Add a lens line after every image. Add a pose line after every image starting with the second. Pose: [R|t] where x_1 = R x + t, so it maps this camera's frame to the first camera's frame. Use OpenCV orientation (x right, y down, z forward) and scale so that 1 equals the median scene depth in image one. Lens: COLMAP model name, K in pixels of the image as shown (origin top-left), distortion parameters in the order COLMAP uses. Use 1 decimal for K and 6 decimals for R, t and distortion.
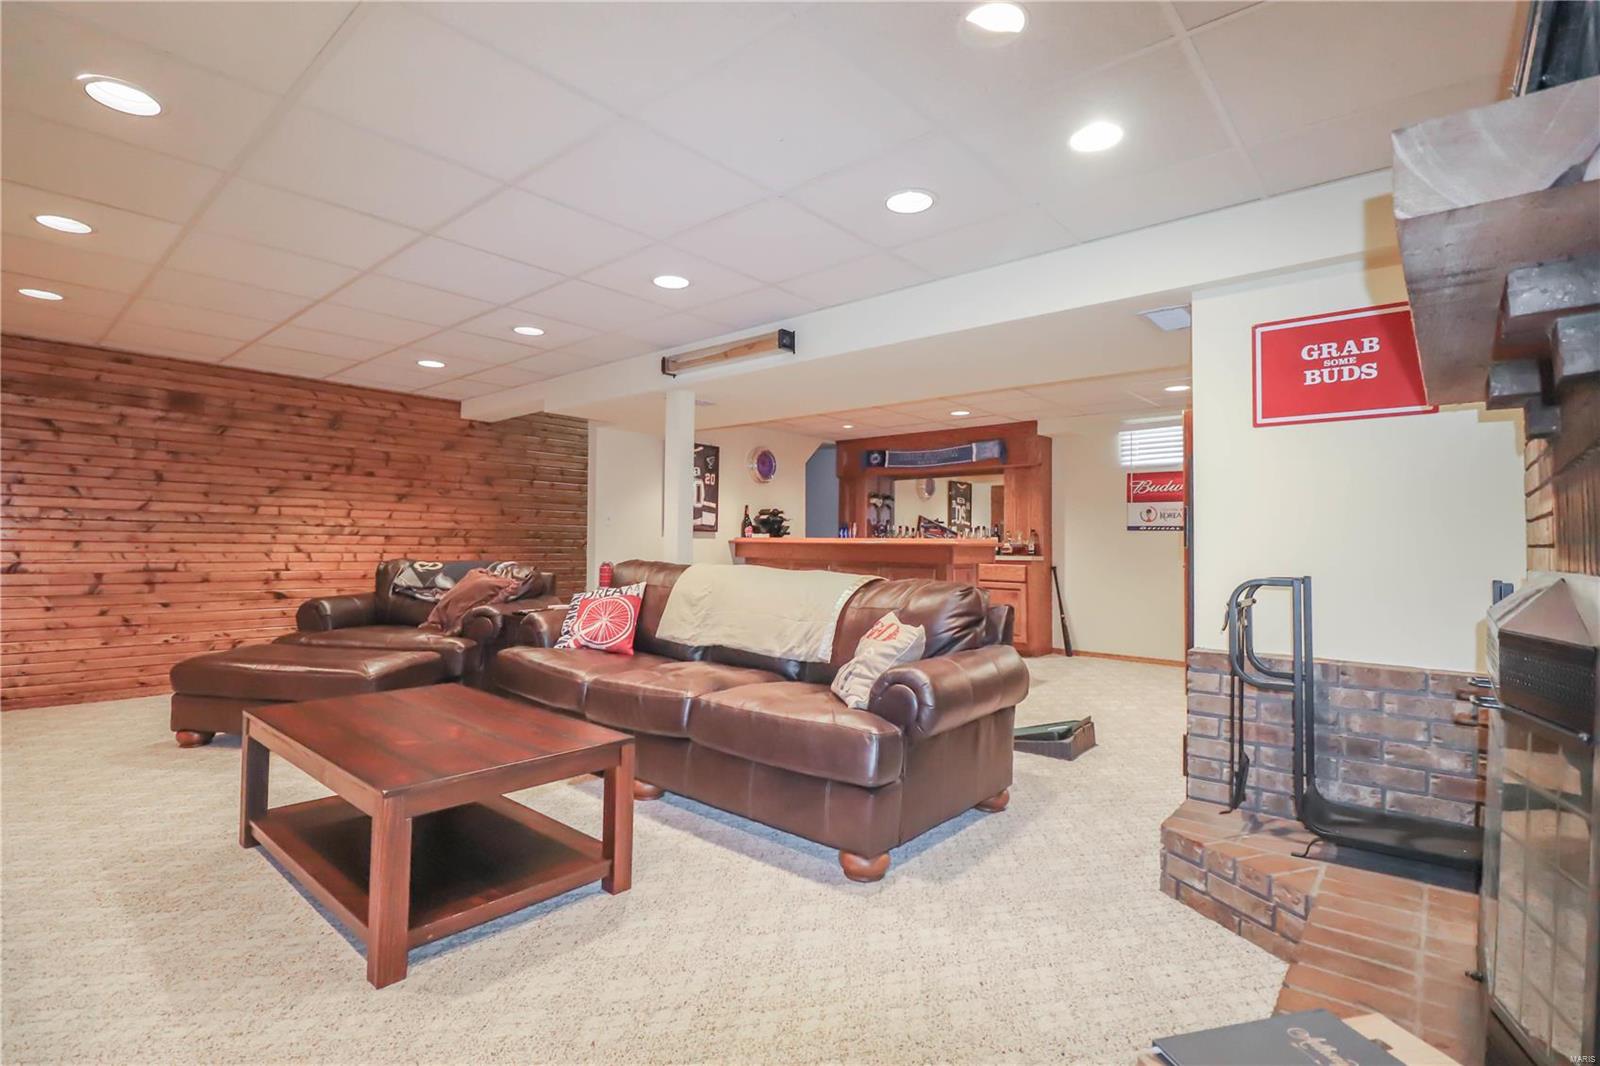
lens RADIAL K [[739.8, 0, 803.8], [0, 739.8, 521.2], [0, 0, 1]] dist [-0.000561, -0.011572]
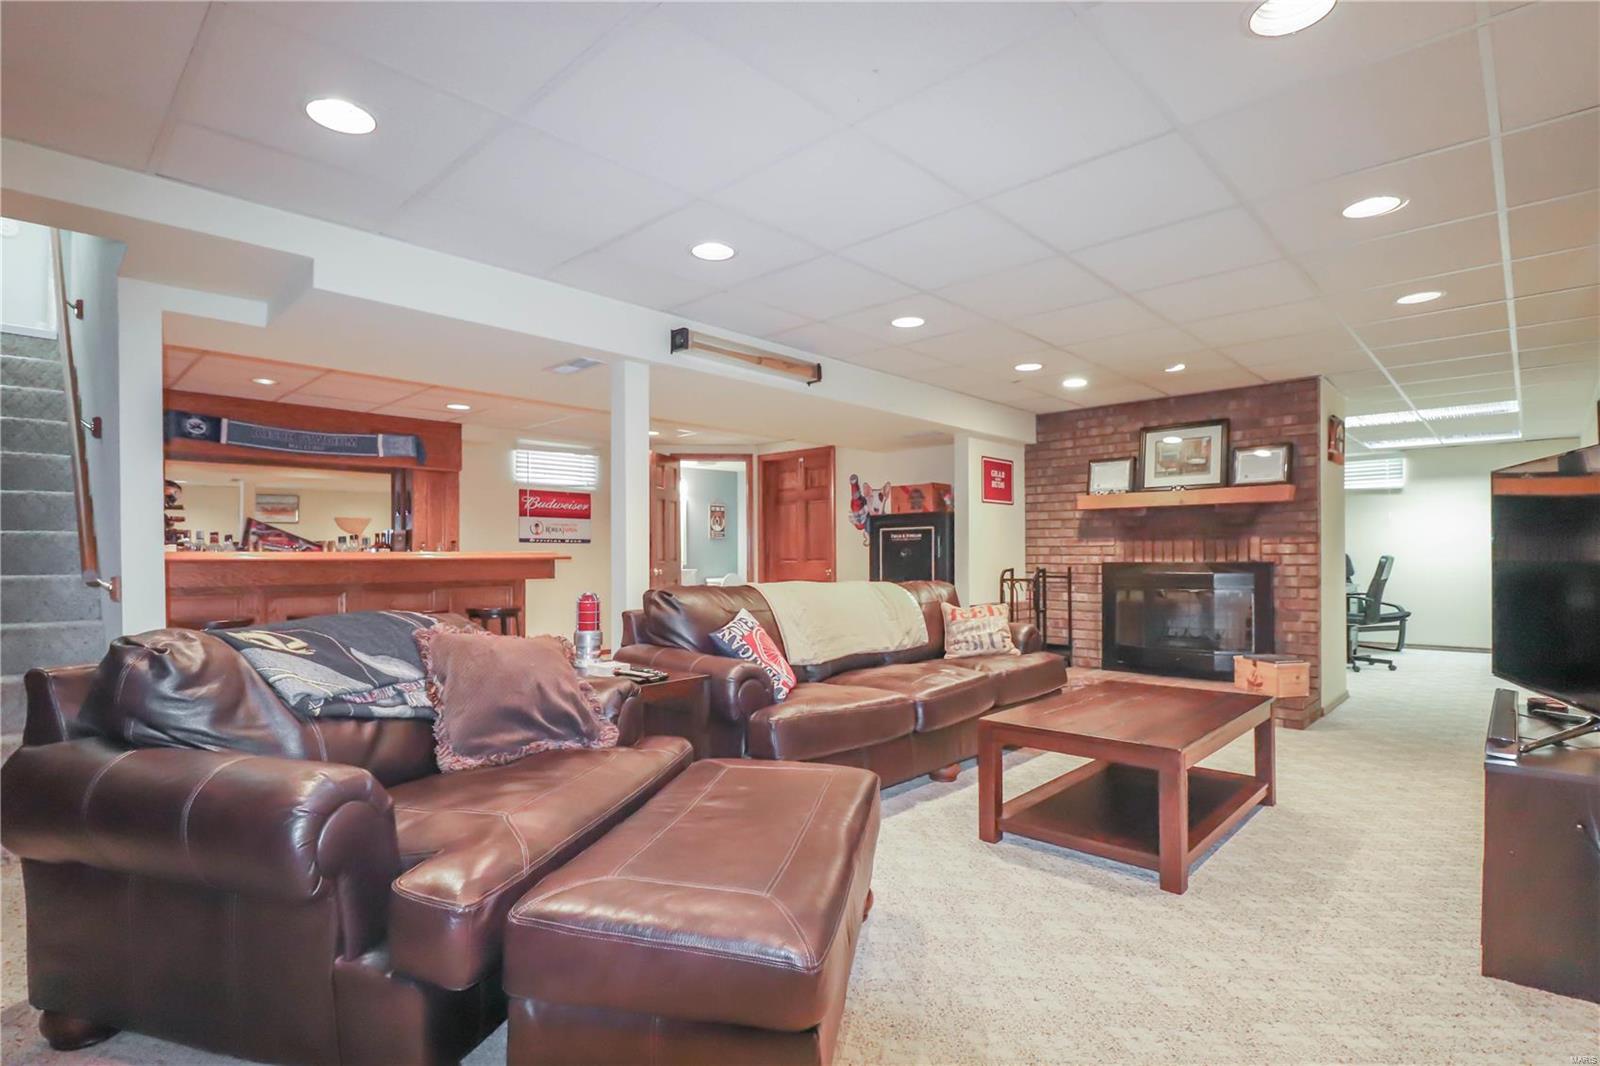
lens RADIAL K [[761.9, 0, 802.3], [0, 761.9, 557.8], [0, 0, 1]] dist [-0.014177, -0.000423]
pose [[0.060950, -0.016661, 0.998002, -0.641126], [-0.026140, 0.999491, 0.018282, 0.004139], [-0.997798, -0.027203, 0.060483, 0.526945]]
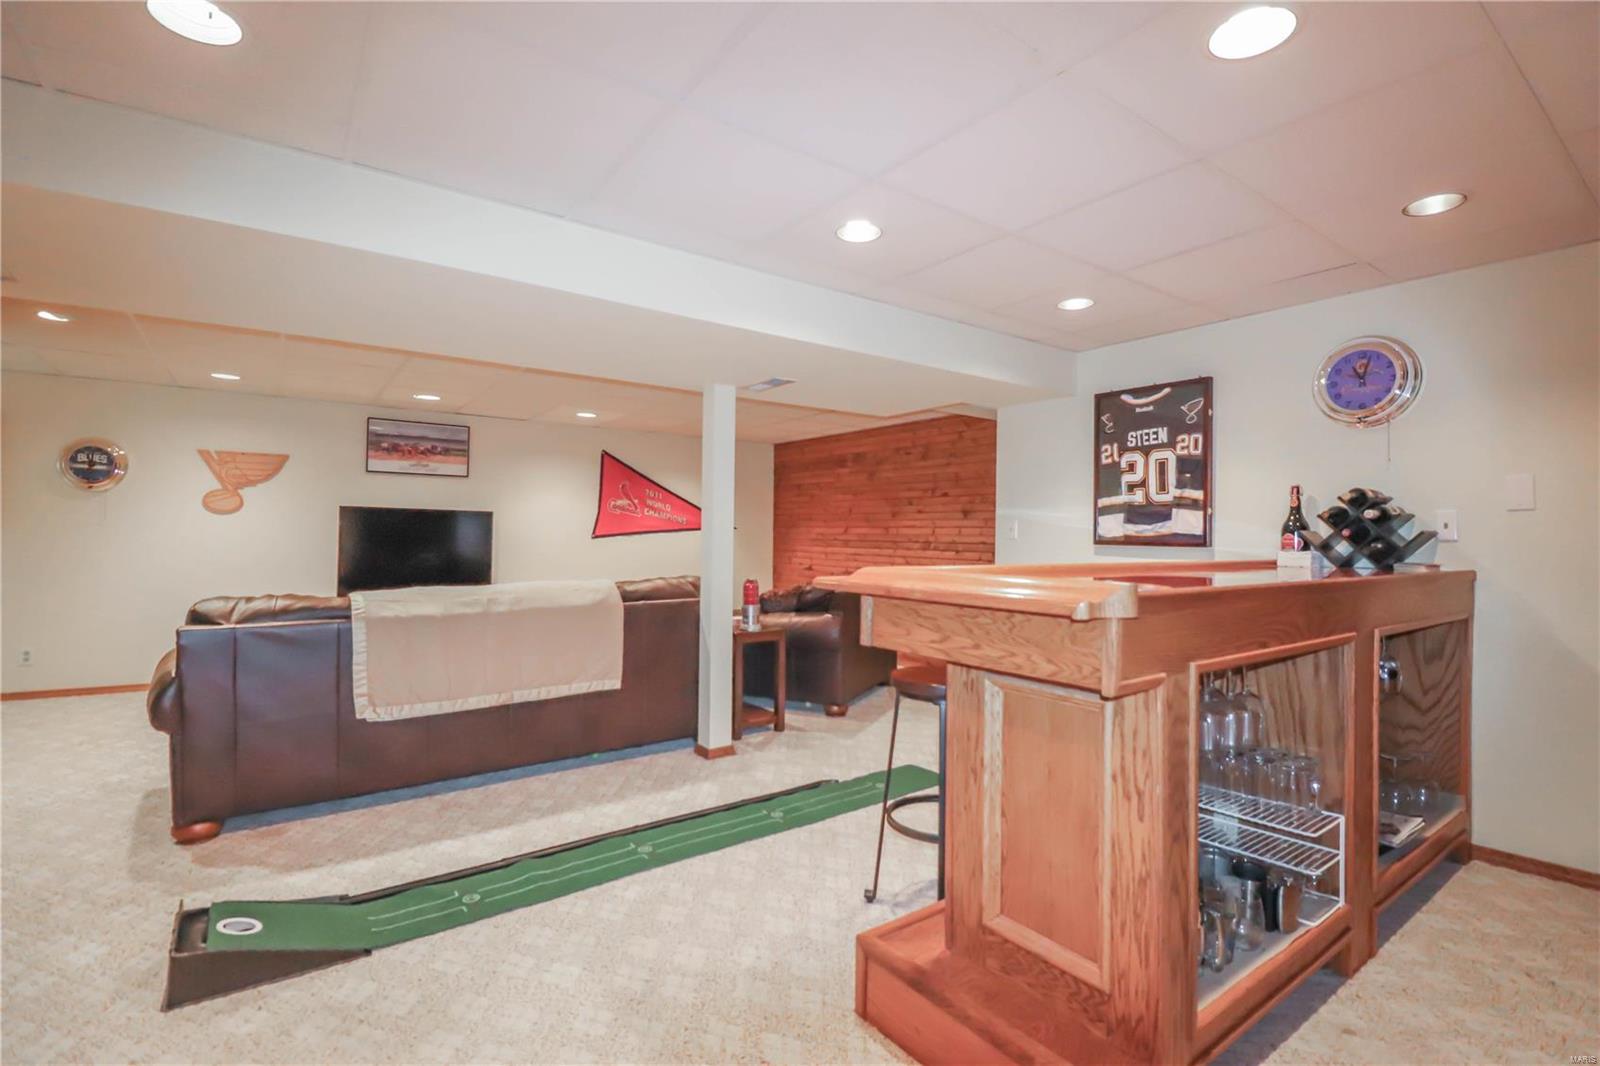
lens RADIAL K [[739.8, 0, 803.8], [0, 739.8, 521.2], [0, 0, 1]] dist [-0.000561, -0.011572]
pose [[-0.226816, -0.036095, -0.973269, 0.454291], [0.011044, 0.999153, -0.039629, 0.014314], [0.973875, -0.019738, -0.226225, 0.898403]]
